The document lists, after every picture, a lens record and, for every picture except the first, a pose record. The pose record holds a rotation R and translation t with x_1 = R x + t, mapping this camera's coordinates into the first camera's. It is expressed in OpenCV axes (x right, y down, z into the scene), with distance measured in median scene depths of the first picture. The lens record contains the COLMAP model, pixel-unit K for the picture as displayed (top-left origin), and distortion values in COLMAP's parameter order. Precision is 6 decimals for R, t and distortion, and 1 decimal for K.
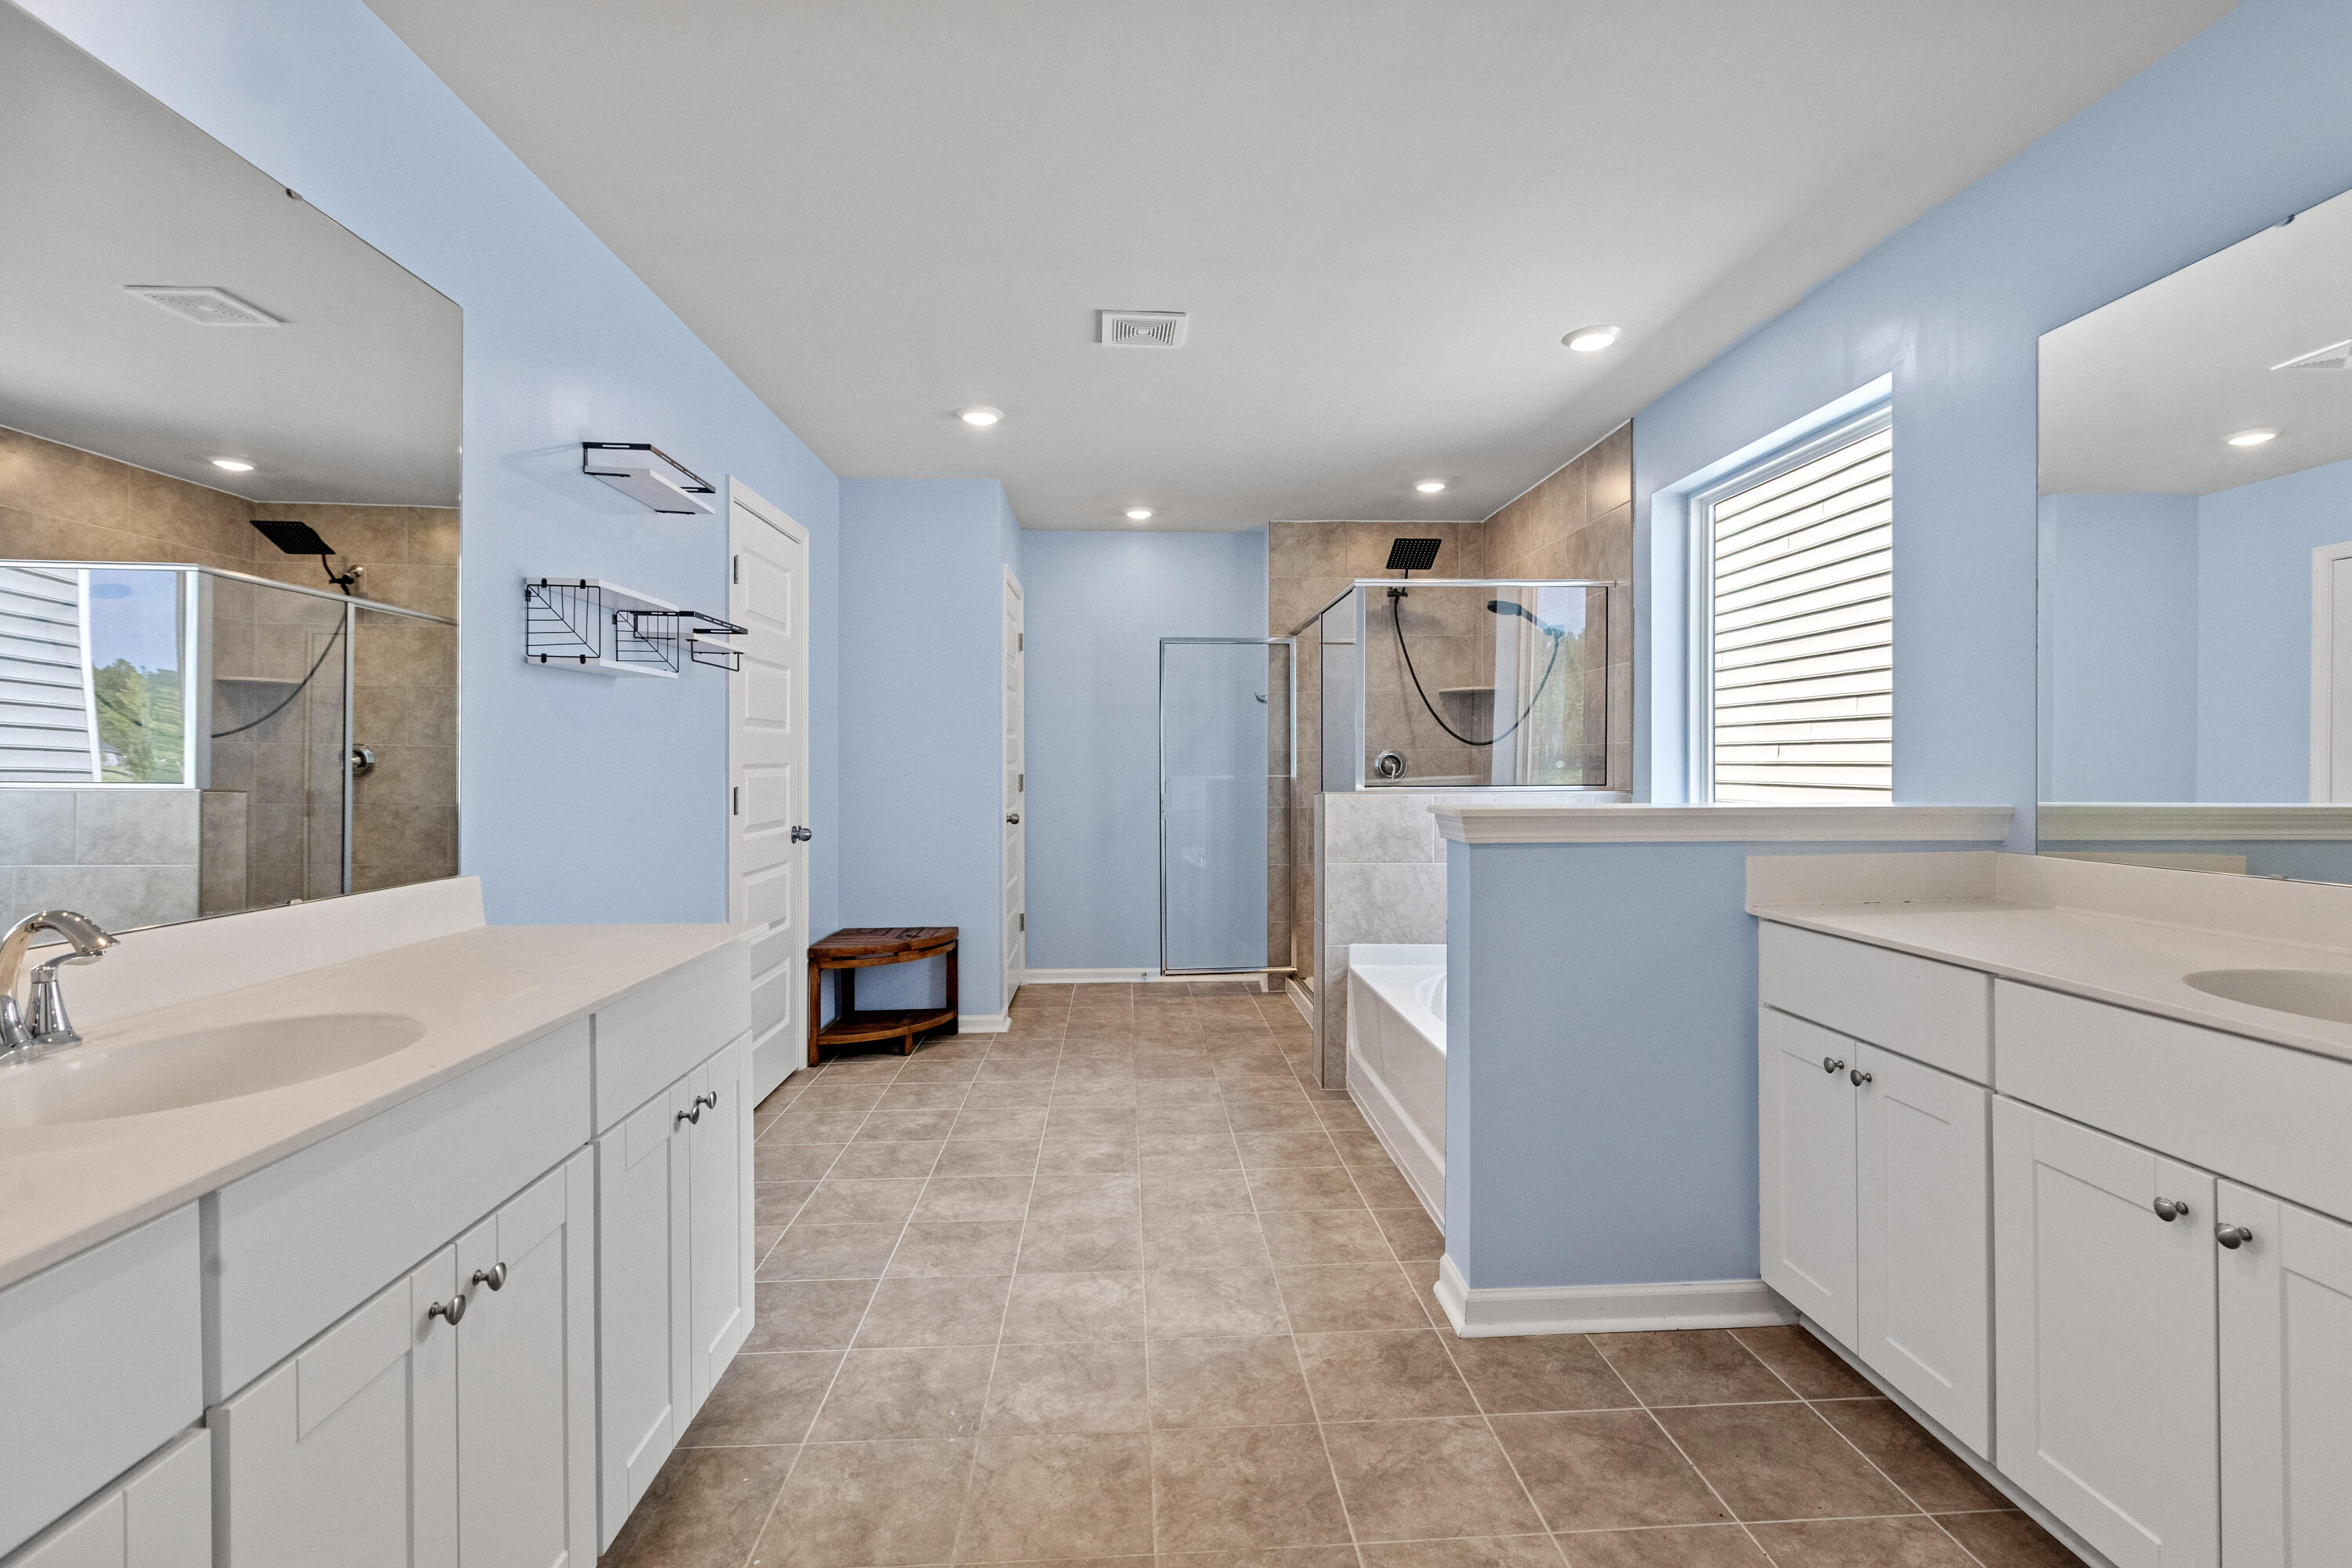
lens RADIAL K [[1055.8, 0, 1180.6], [0, 1055.8, 769.6], [0, 0, 1]] dist [-0.002344, 0.000324]
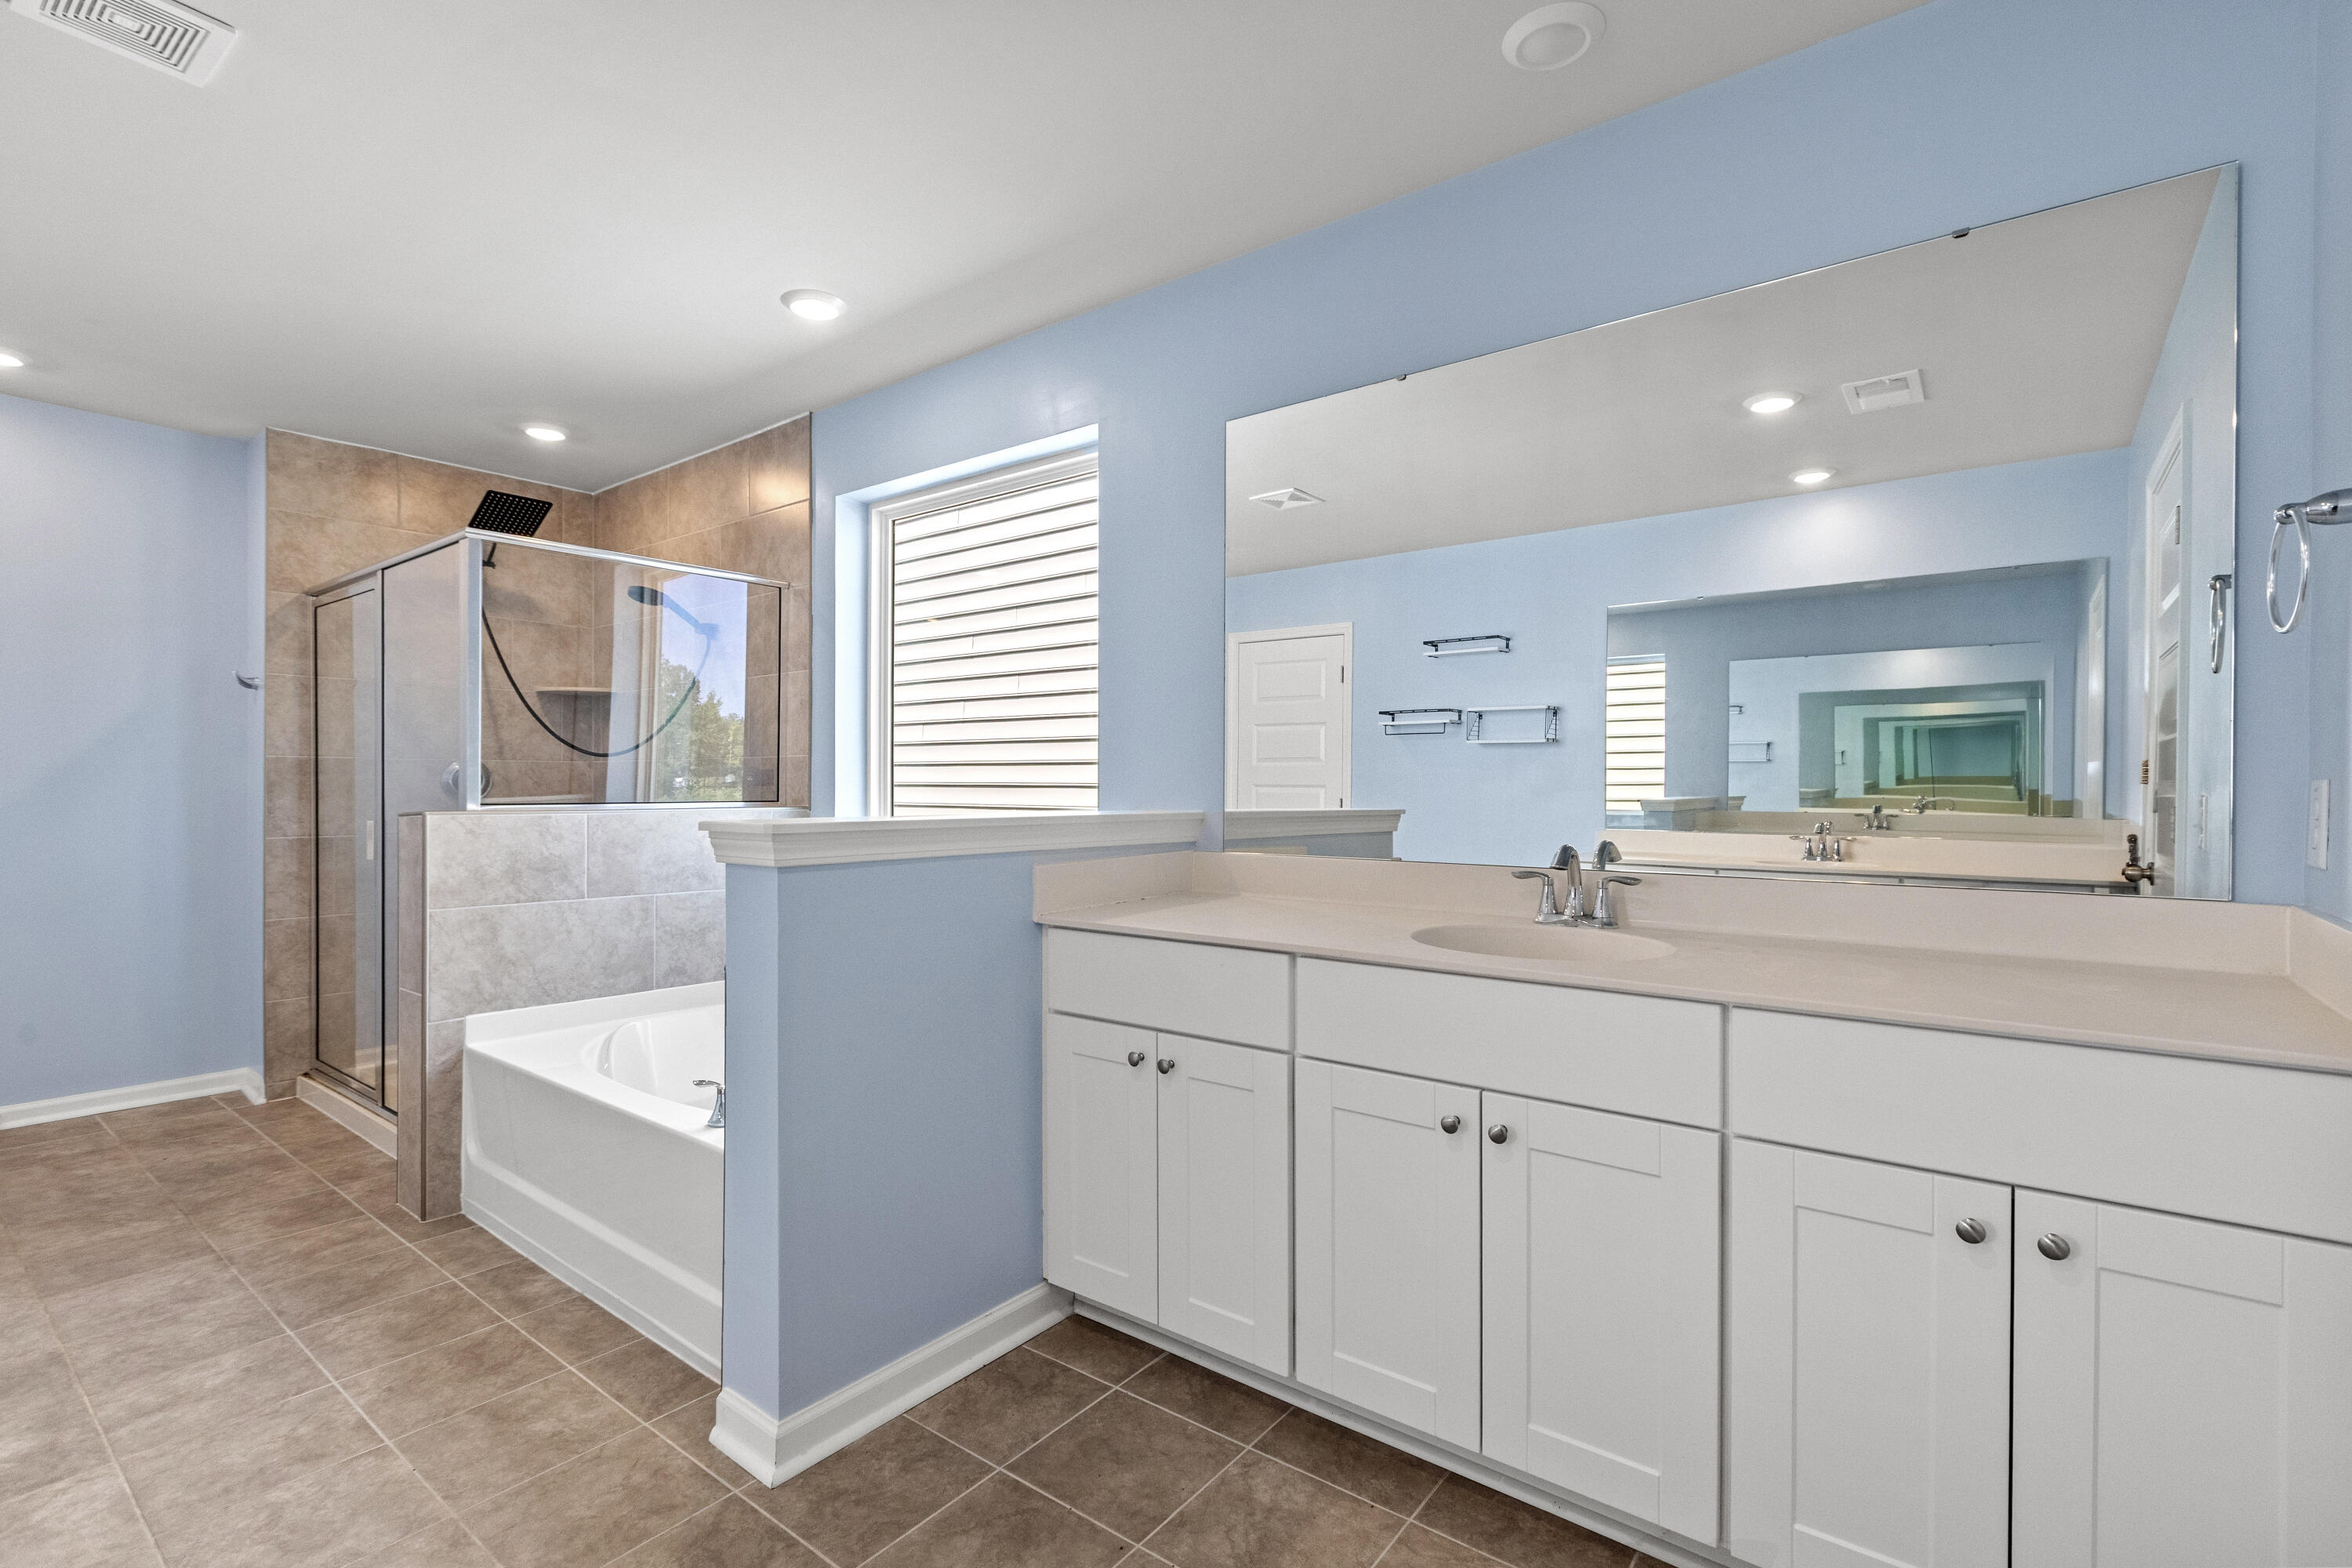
lens RADIAL K [[1055.8, 0, 1175.5], [0, 1055.8, 797.4], [0, 0, 1]] dist [-0.002344, 0.000324]
pose [[0.655936, -0.002455, 0.754813, -0.095689], [-0.001231, 0.999990, 0.004322, 0.009648], [-0.754816, -0.003764, 0.655926, 0.178207]]
